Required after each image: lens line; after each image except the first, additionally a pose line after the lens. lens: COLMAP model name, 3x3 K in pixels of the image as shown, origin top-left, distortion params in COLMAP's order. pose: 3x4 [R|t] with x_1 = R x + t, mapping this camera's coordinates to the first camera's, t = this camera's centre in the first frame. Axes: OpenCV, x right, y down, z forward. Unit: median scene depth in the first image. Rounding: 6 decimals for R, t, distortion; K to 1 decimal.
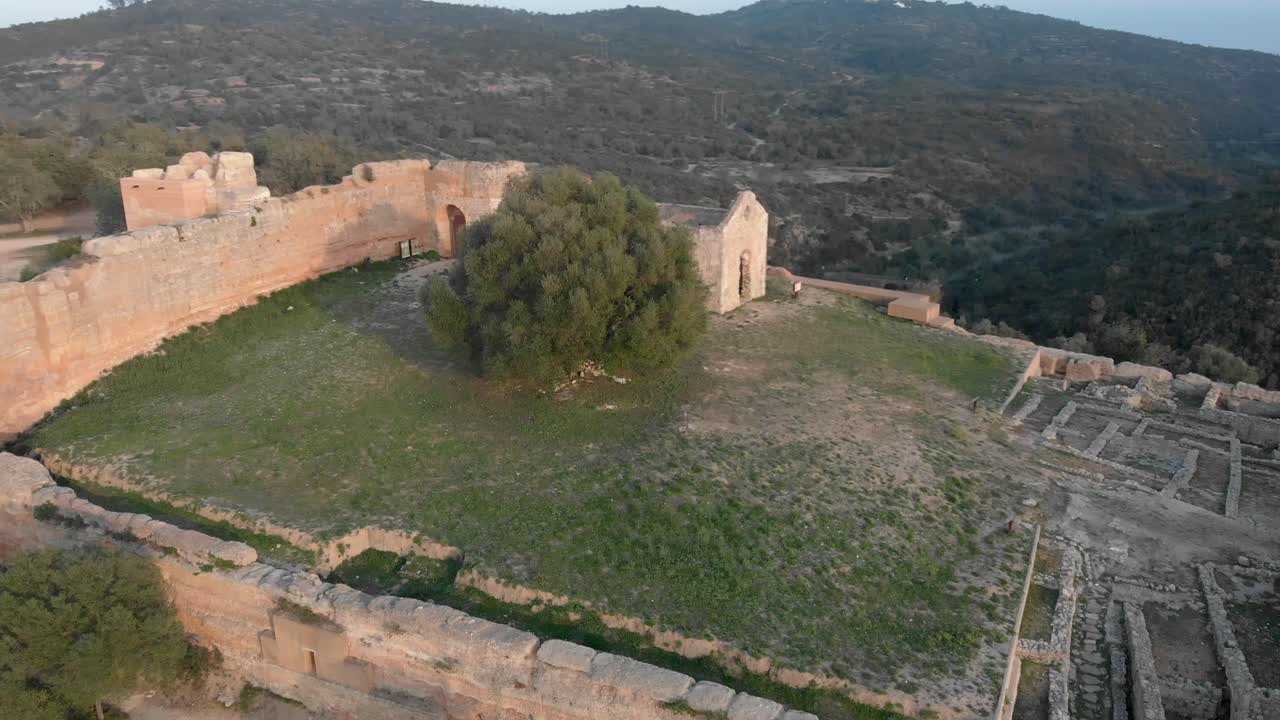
lens RADIAL K [[1001.6, 0, 642.7], [0, 1001.6, 367.4], [0, 0, 1]] dist [0.143586, -0.416552]
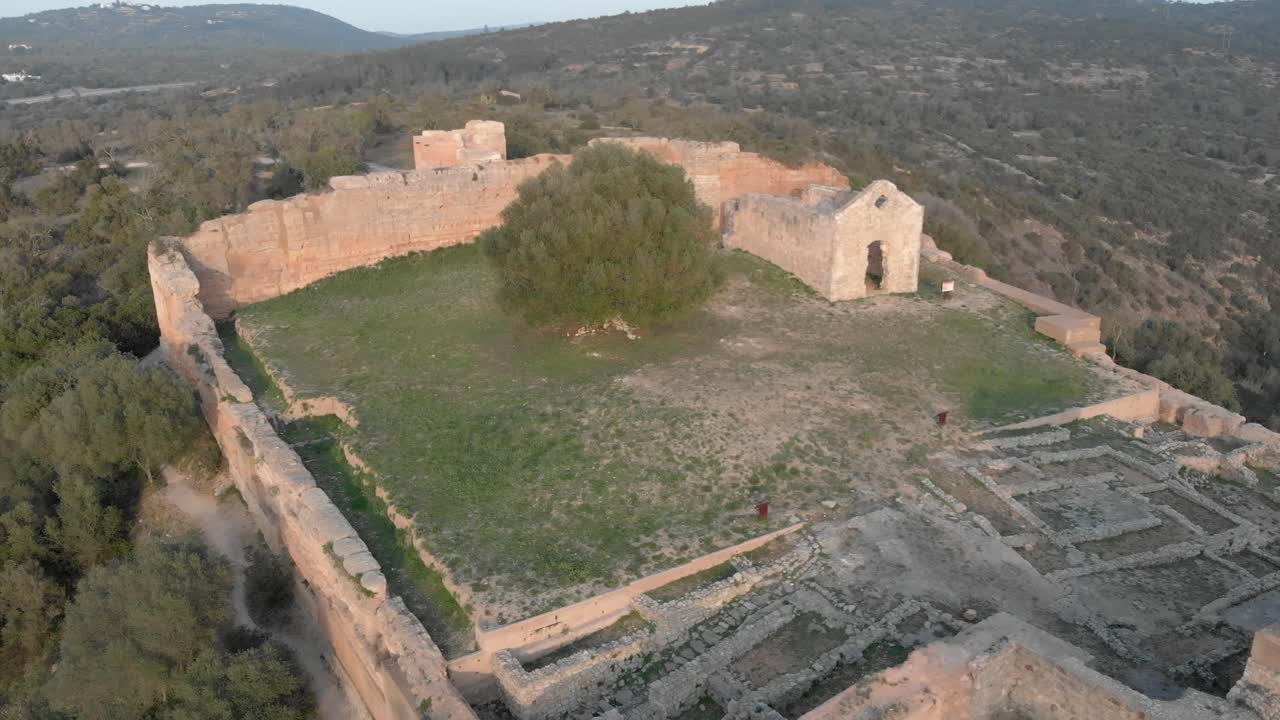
lens RADIAL K [[1001.6, 0, 642.7], [0, 1001.6, 367.4], [0, 0, 1]] dist [0.143586, -0.416552]
pose [[0.836536, 0.168661, -0.521308, 0.484367], [-0.163277, 0.984952, 0.056657, -0.015097], [0.523019, 0.037722, 0.851486, 0.047334]]
